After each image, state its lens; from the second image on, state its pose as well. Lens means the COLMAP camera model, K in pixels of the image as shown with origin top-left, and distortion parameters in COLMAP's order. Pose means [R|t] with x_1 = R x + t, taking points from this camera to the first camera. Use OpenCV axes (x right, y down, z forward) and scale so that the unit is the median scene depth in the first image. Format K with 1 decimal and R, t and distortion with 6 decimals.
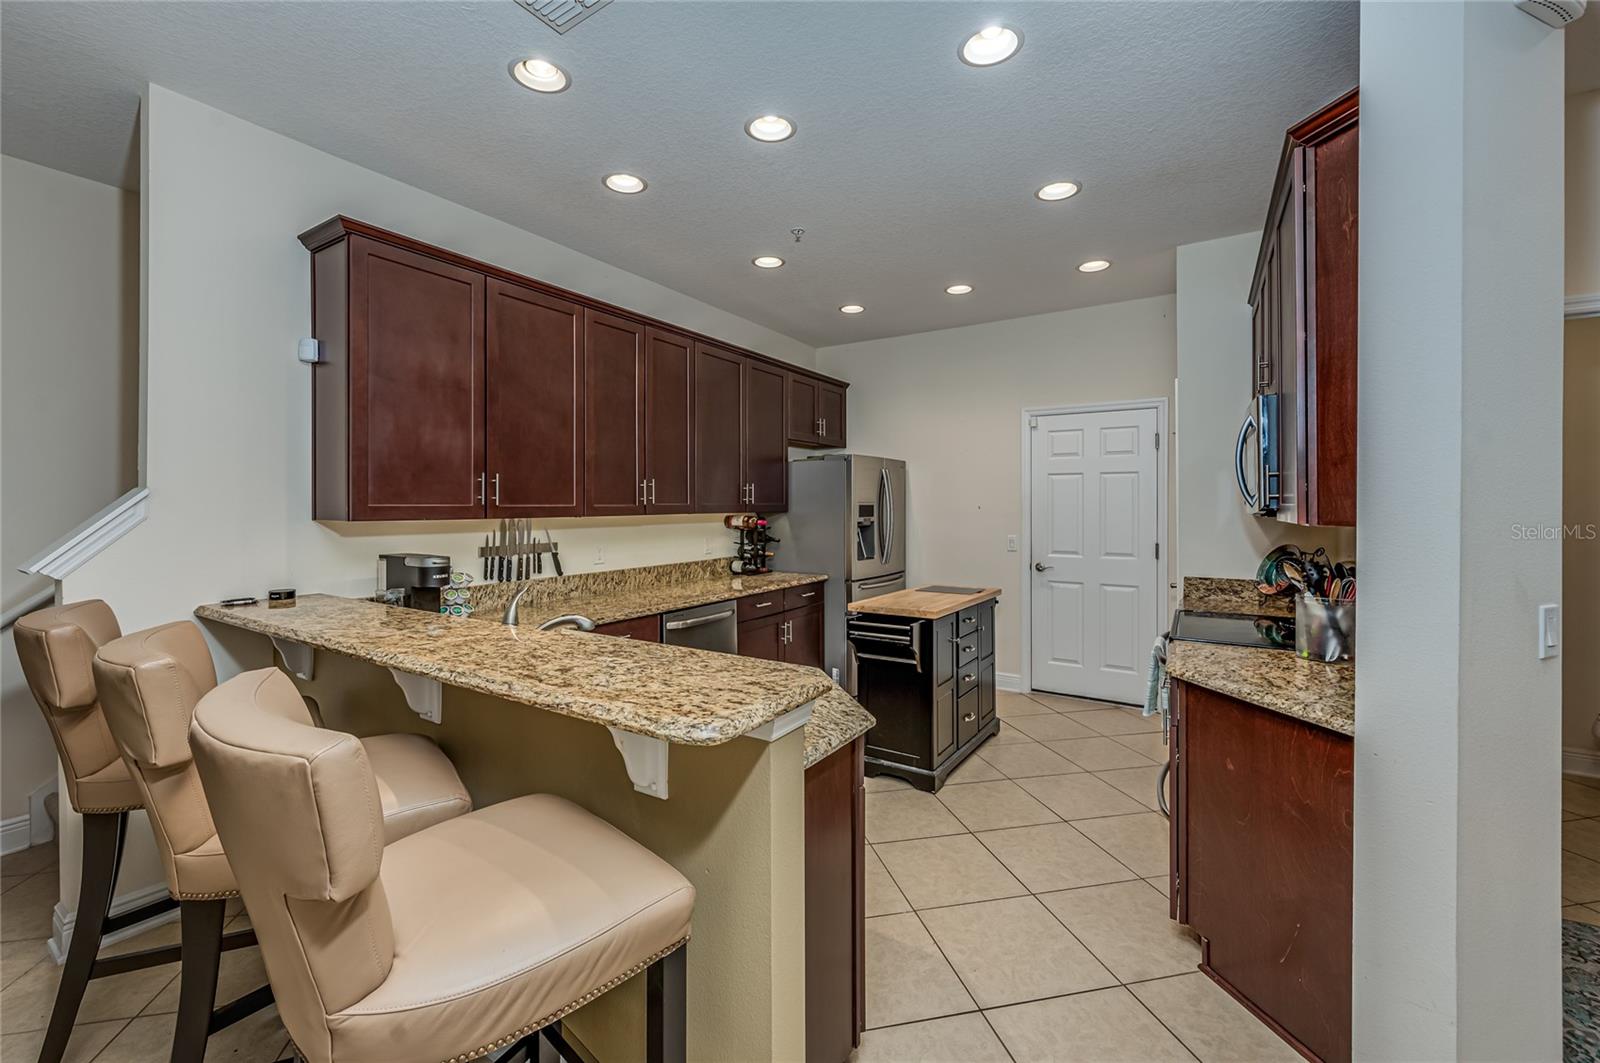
lens RADIAL K [[641.0, 0, 801.7], [0, 641.0, 510.0], [0, 0, 1]] dist [-0.000642, 0.000109]
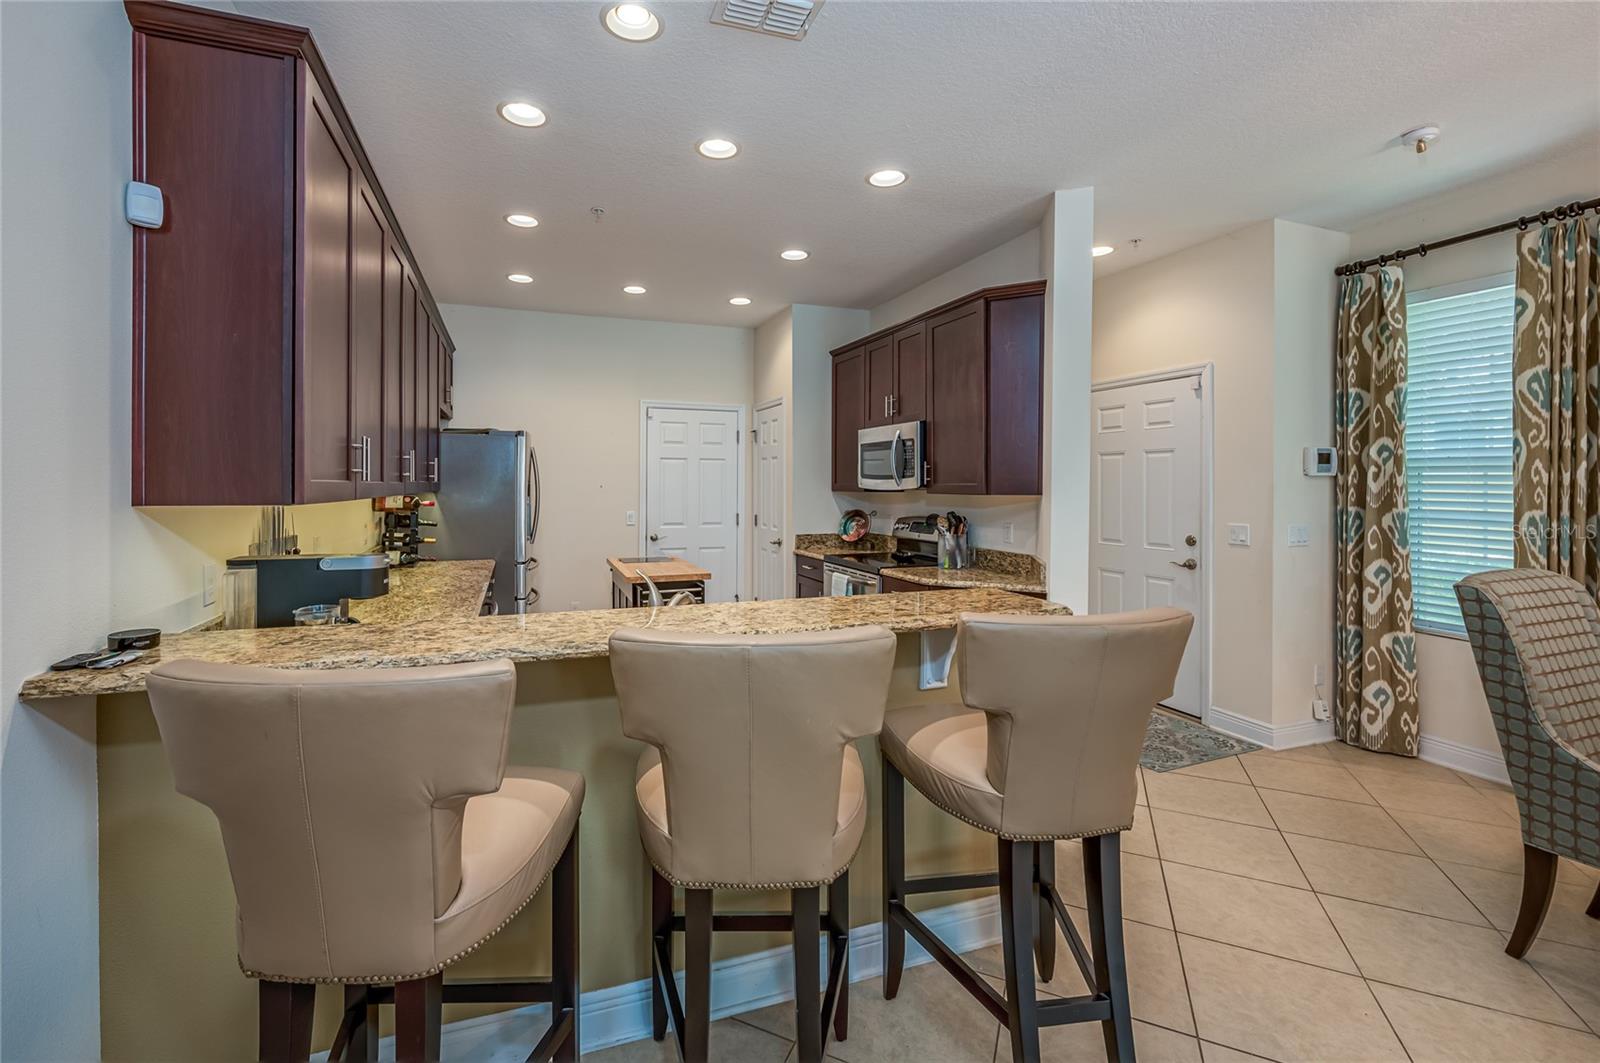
lens RADIAL K [[669.3, 0, 754.5], [0, 669.3, 484.2], [0, 0, 1]] dist [0.000025, 0.000080]
pose [[0.623043, 0.002587, 0.782183, -0.511649], [0.004006, 0.999971, -0.006498, 0.000643], [-0.782177, 0.007182, 0.623015, 0.114126]]
